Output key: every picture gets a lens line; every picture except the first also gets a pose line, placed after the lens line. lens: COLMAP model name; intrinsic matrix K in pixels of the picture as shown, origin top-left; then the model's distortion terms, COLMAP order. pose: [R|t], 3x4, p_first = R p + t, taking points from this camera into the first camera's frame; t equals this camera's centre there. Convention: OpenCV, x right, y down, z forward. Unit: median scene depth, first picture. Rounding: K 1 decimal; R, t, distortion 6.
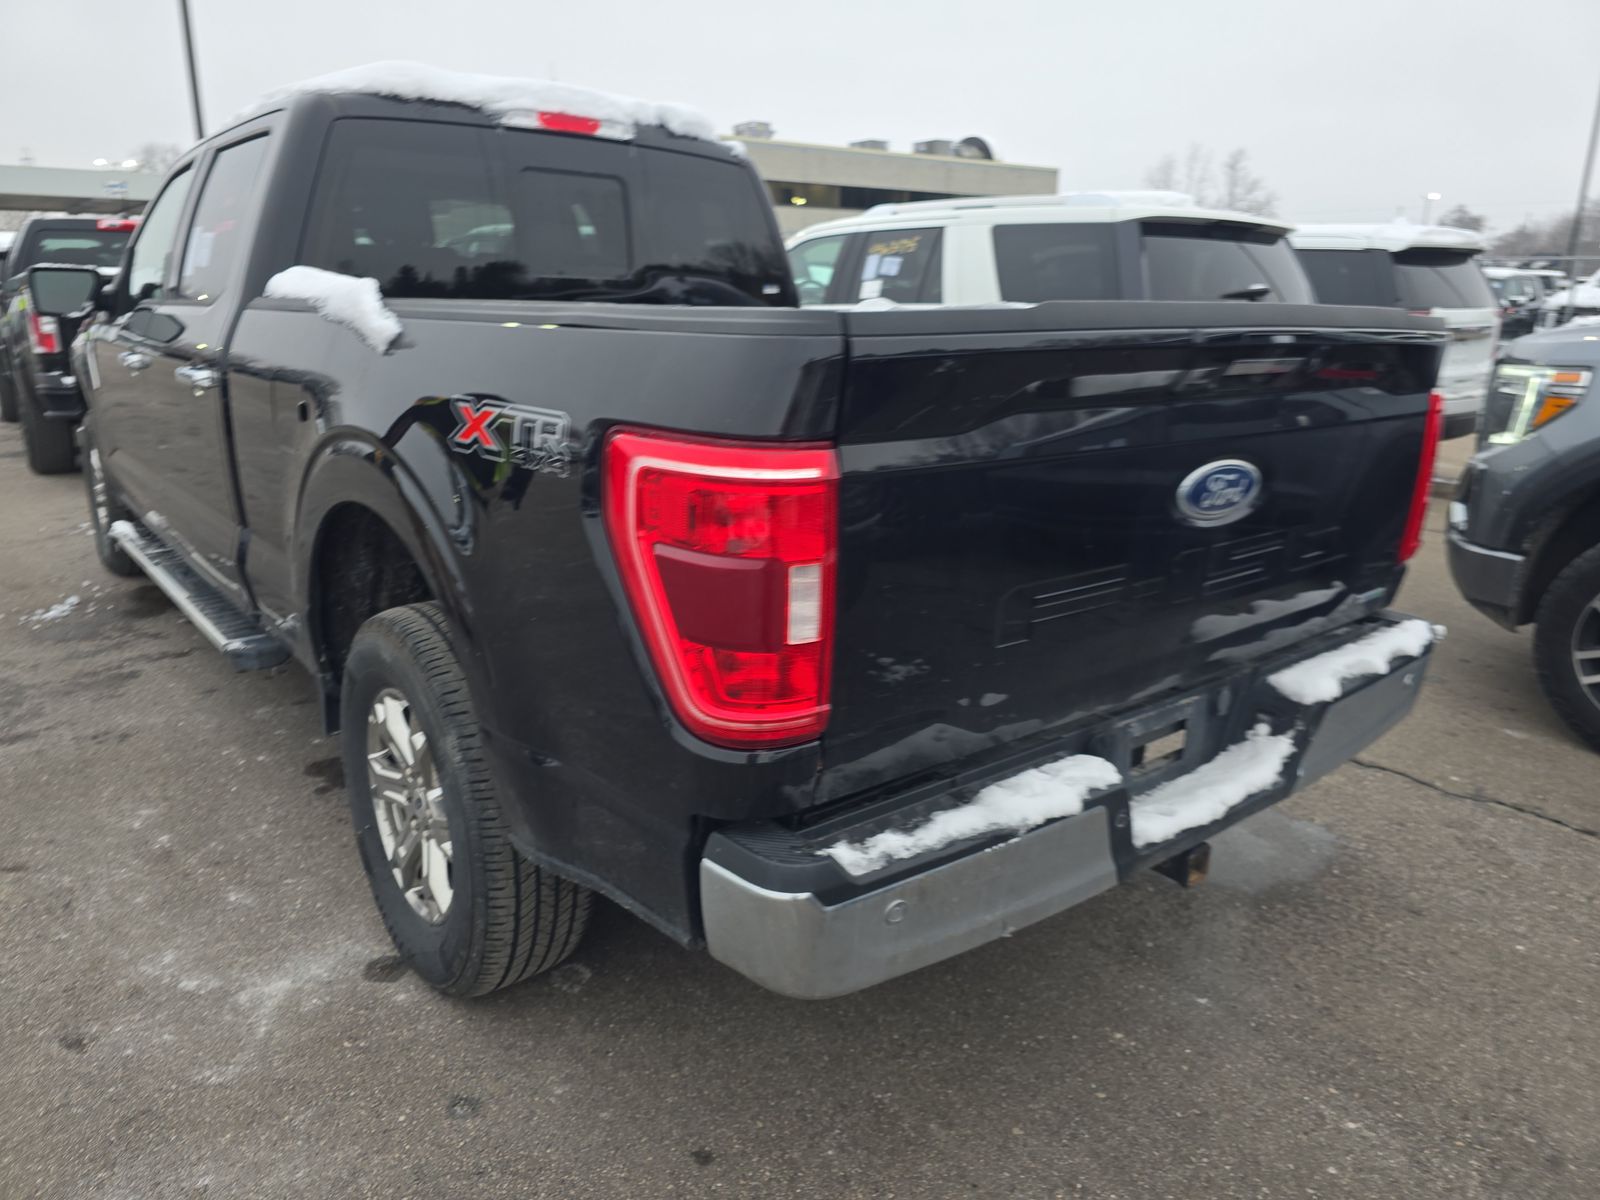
lens RADIAL K [[1073.8, 0, 807.3], [0, 1073.8, 598.3], [0, 0, 1]] dist [0.059131, -0.051394]
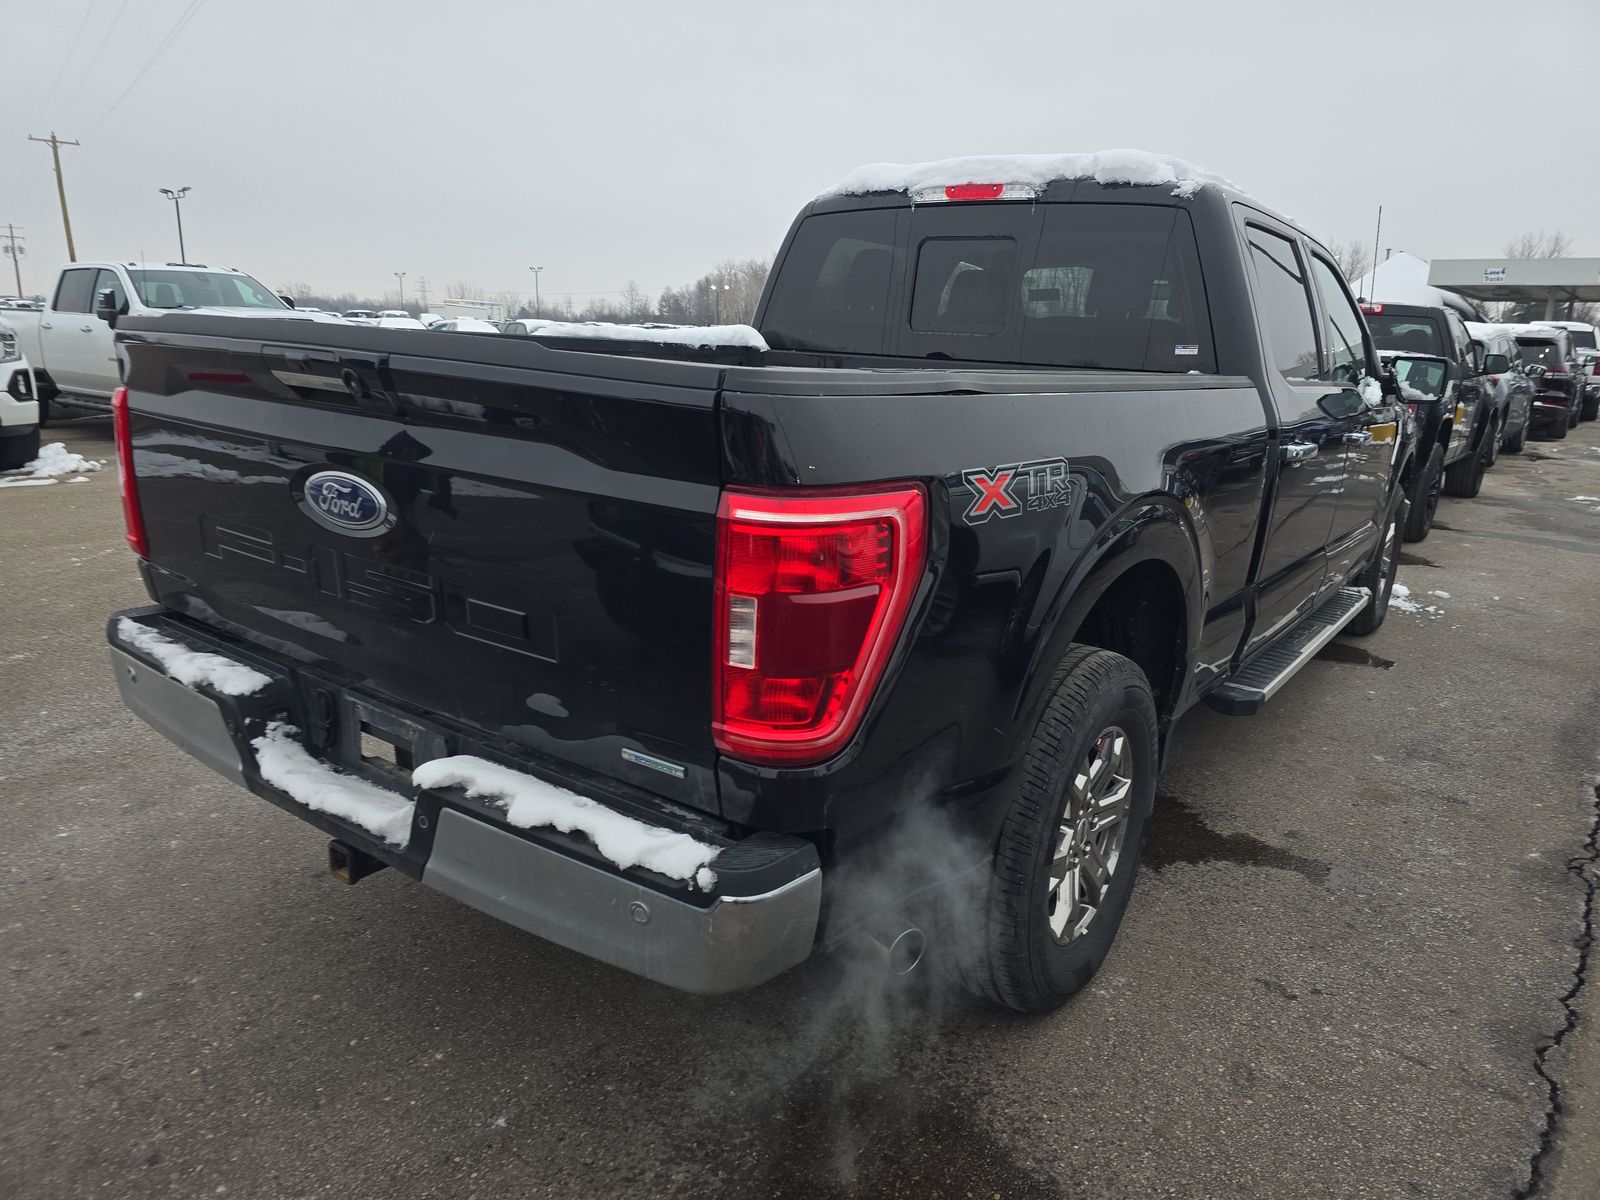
lens RADIAL K [[1073.8, 0, 806.9], [0, 1073.8, 602.7], [0, 0, 1]] dist [0.059131, -0.051394]
pose [[0.257984, 0.228676, -0.938697, 0.850211], [-0.300212, 0.942464, 0.147086, -0.166977], [0.918323, 0.243862, 0.311792, 0.627096]]
